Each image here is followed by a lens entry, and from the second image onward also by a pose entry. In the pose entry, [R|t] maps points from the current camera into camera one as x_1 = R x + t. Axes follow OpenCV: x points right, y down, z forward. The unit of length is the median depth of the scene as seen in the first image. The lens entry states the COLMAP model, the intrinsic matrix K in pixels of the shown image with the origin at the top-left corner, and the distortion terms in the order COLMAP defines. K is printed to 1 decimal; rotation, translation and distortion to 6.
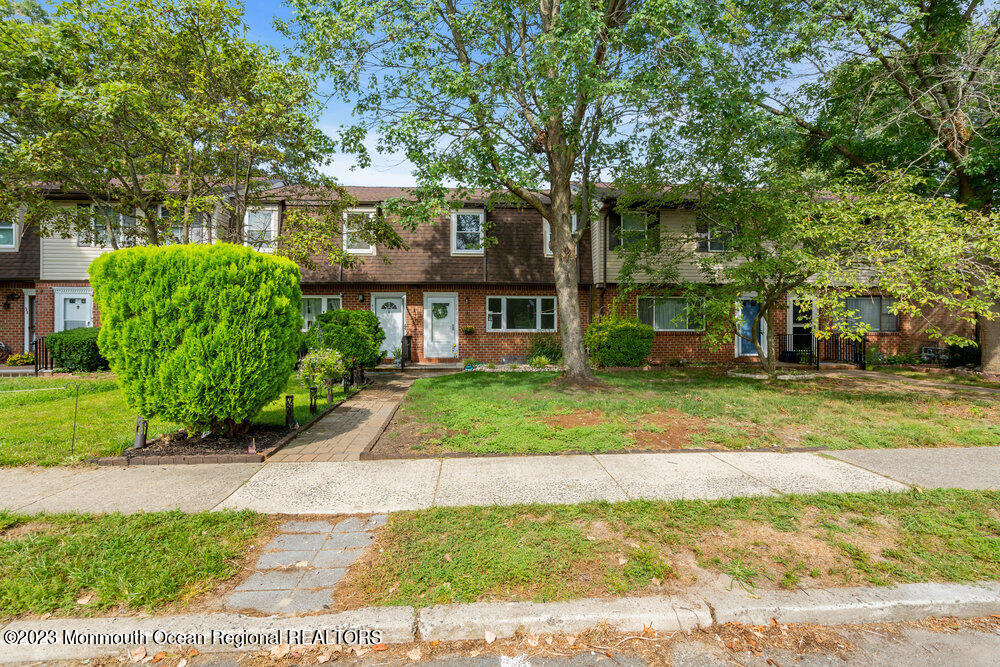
lens RADIAL K [[459.2, 0, 493.6], [0, 459.2, 333.2], [0, 0, 1]] dist [-0.000208, 0.000464]
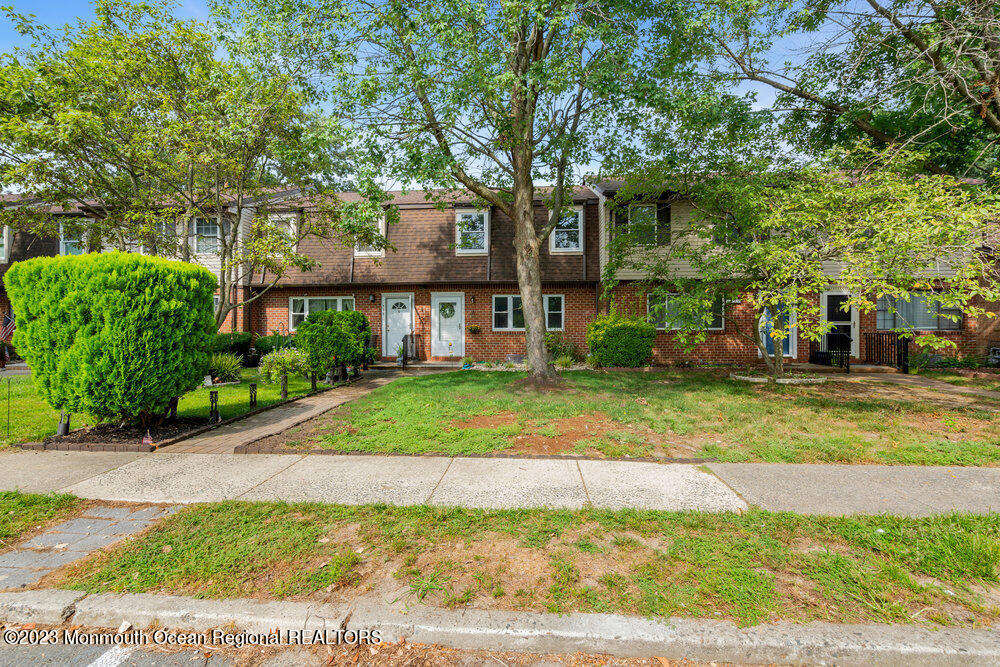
lens RADIAL K [[457.9, 0, 500.0], [0, 457.9, 333.5], [0, 0, 1]] dist [-0.000549, -0.000142]
pose [[0.988990, -0.000424, -0.147980, 0.245427], [0.001063, 0.999990, 0.004241, -0.002131], [0.147977, -0.004351, 0.988981, 0.025008]]
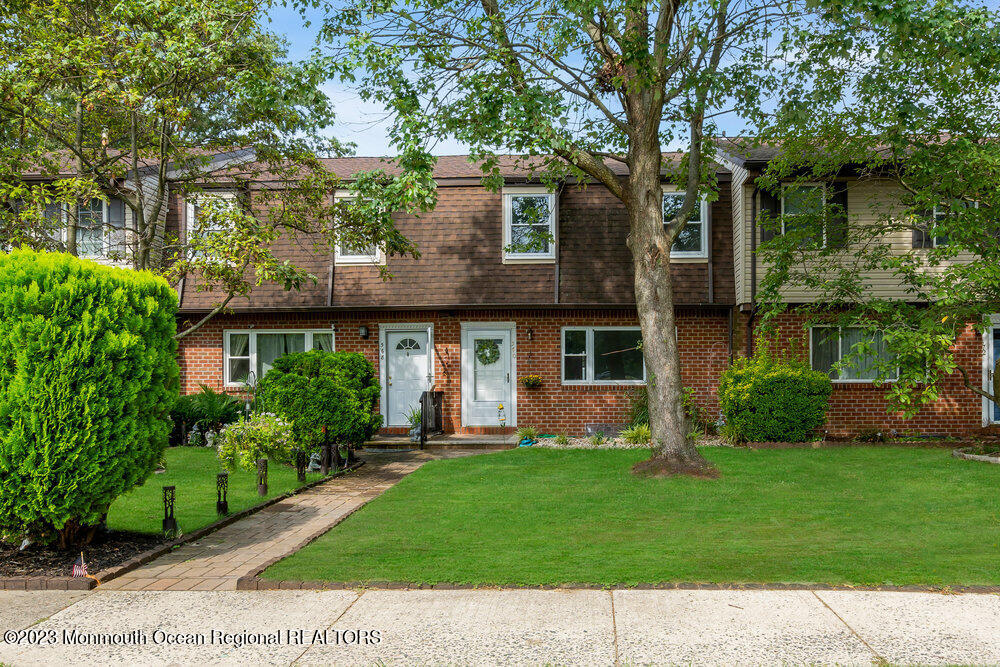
lens RADIAL K [[734.7, 0, 560.3], [0, 734.7, 390.5], [0, 0, 1]] dist [-0.001387, 0.000961]
pose [[0.995292, -0.003310, -0.096861, 0.130377], [0.003822, 0.999980, 0.005099, -0.000615], [0.096842, -0.005445, 0.995285, 0.020180]]
